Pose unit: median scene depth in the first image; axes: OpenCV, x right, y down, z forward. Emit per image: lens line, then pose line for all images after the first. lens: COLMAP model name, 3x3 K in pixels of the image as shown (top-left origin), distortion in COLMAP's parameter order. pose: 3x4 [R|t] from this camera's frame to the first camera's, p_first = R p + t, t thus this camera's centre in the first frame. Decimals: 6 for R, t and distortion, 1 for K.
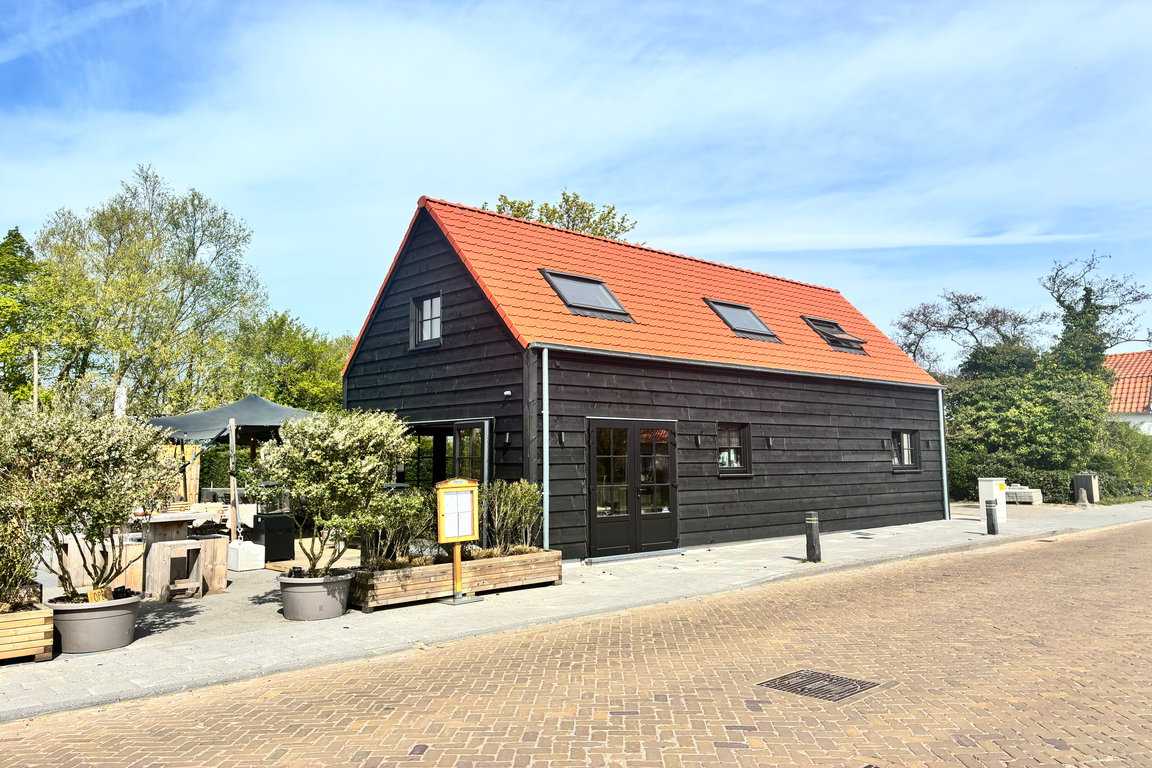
lens RADIAL K [[861.6, 0, 576.0], [0, 861.6, 384.0], [0, 0, 1]] dist [0.002273, 0.002135]
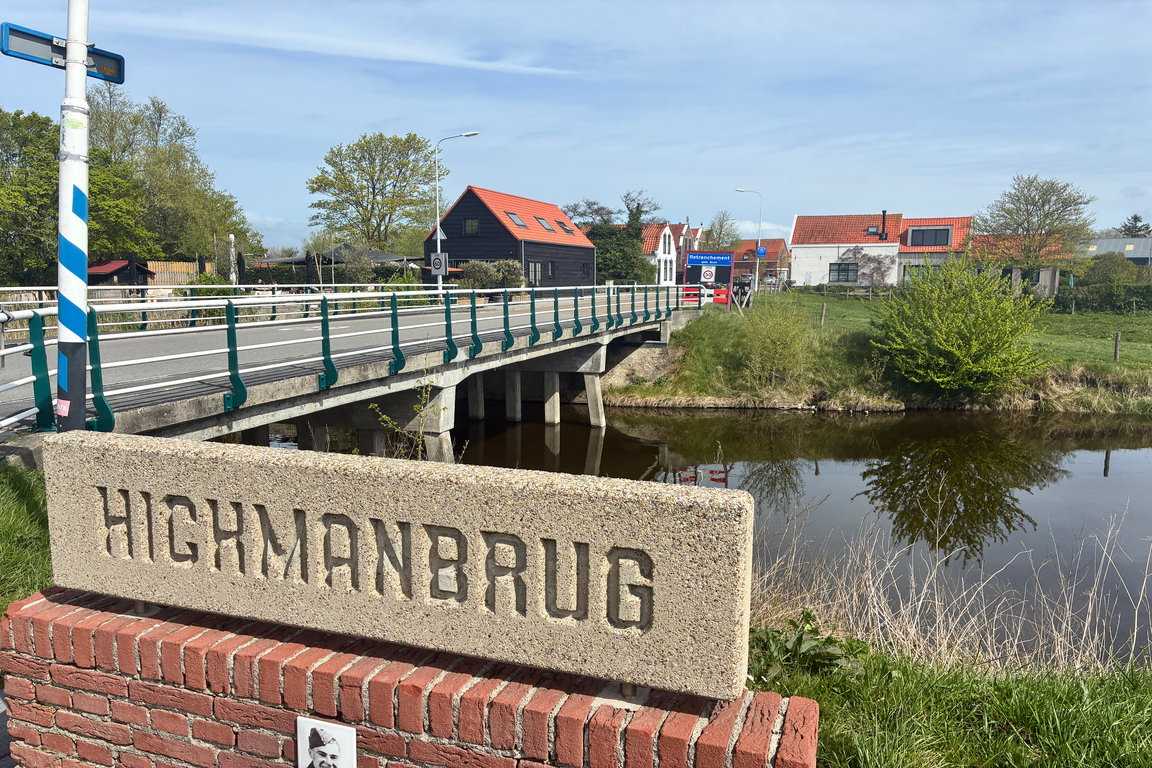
lens RADIAL K [[861.6, 0, 576.0], [0, 861.6, 384.0], [0, 0, 1]] dist [0.002273, 0.002135]
pose [[0.876485, -0.047247, 0.479105, -0.693917], [-0.050441, 0.980683, 0.188989, -0.059347], [-0.478779, -0.189812, 0.857171, -1.013392]]
